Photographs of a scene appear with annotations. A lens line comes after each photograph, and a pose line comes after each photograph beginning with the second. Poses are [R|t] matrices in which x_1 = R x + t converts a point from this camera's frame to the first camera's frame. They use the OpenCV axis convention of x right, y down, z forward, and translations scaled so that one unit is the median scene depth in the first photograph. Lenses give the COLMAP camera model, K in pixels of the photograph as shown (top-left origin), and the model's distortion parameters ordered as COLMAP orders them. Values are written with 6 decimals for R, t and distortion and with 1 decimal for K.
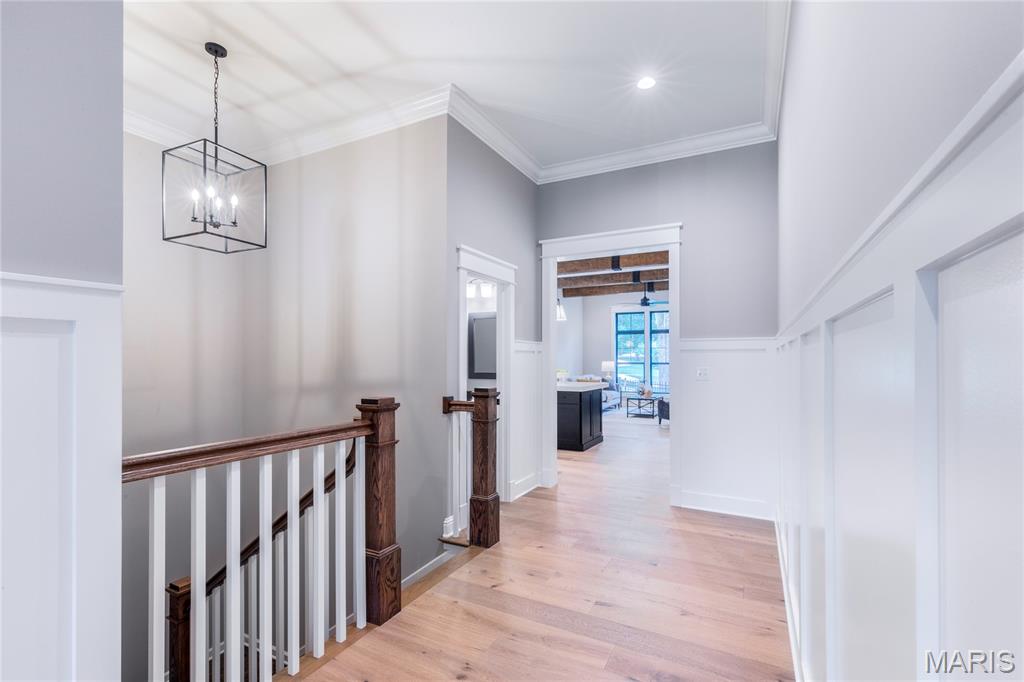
lens RADIAL K [[461.6, 0, 512.0], [0, 461.6, 341.0], [0, 0, 1]] dist [0.014100, -0.000050]
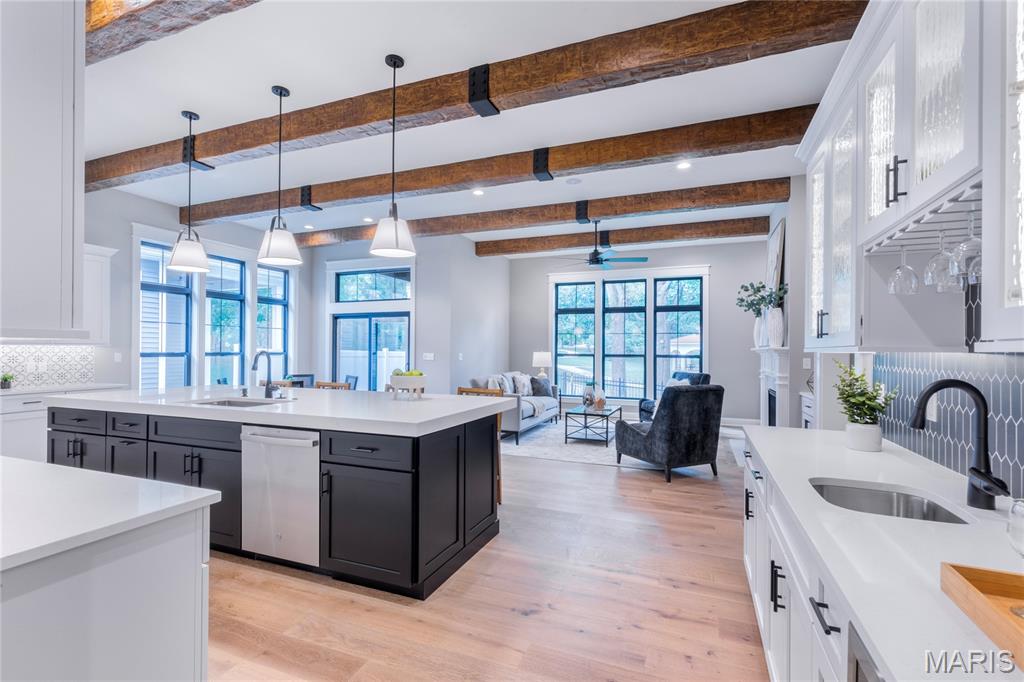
lens RADIAL K [[461.6, 0, 512.0], [0, 461.6, 341.0], [0, 0, 1]] dist [0.014100, -0.000050]
pose [[0.994994, 0.005638, 0.099776, 0.105619], [-0.007544, 0.999796, 0.018735, 0.016709], [-0.099650, -0.019394, 0.994834, 0.361511]]
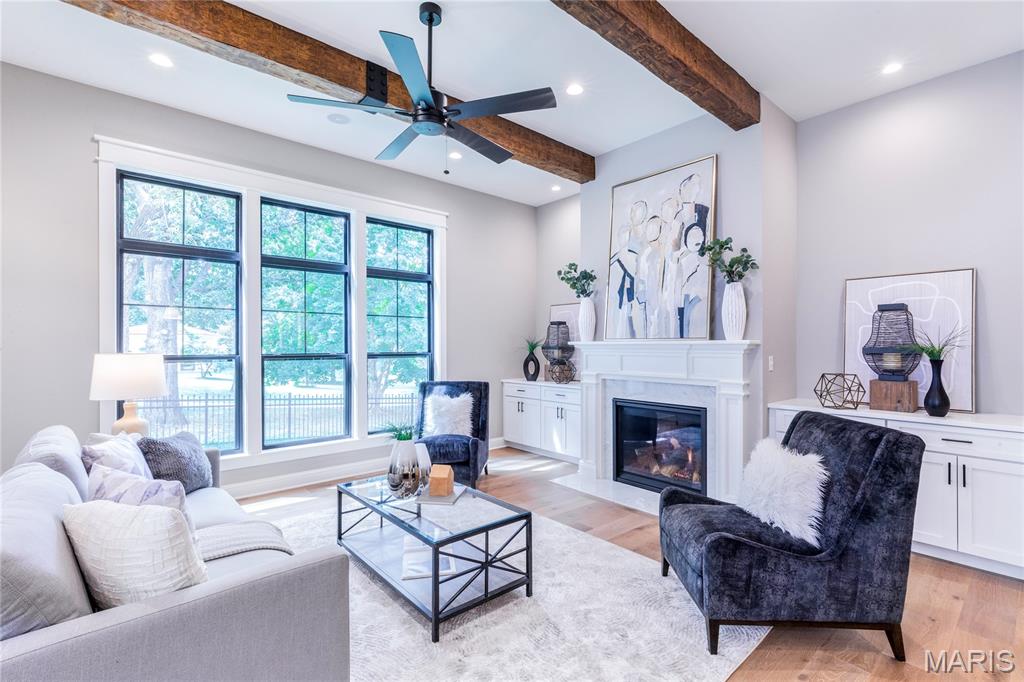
lens RADIAL K [[461.6, 0, 512.0], [0, 461.6, 341.0], [0, 0, 1]] dist [0.014100, -0.000050]
pose [[0.364974, 0.006829, 0.930993, 0.069965], [-0.034473, 0.999387, 0.006183, 0.033144], [-0.930379, -0.034351, 0.364985, 0.815609]]
